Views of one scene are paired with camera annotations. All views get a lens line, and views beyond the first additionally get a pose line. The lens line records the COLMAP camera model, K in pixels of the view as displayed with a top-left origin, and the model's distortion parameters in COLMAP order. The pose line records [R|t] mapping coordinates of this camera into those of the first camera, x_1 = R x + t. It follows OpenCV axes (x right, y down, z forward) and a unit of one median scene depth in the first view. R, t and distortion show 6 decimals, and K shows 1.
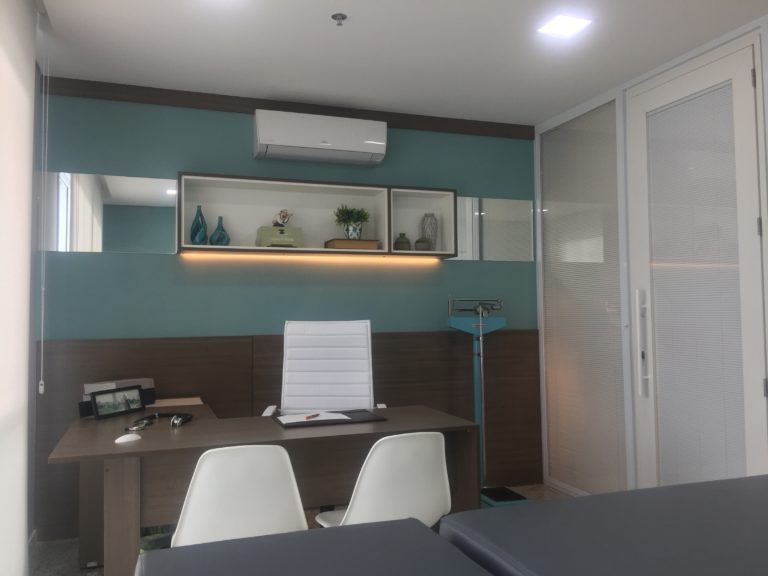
lens RADIAL K [[656.6, 0, 384.0], [0, 656.6, 288.0], [0, 0, 1]] dist [0.088848, -0.129385]
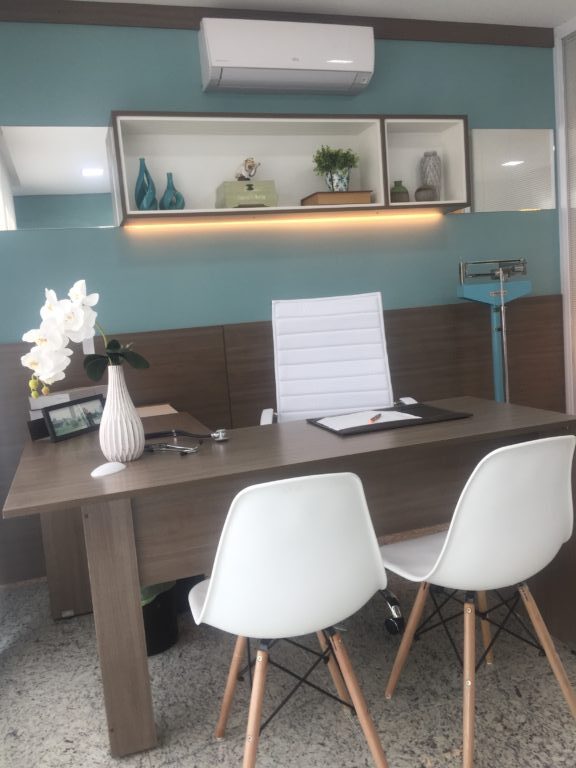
lens RADIAL K [[656.6, 0, 288.0], [0, 656.6, 384.0], [0, 0, 1]] dist [0.088848, -0.129385]
pose [[0.997225, -0.068391, -0.029424, -0.100349], [0.072103, 0.985629, 0.152766, 0.025898], [0.018553, -0.154464, 0.987824, 0.193236]]
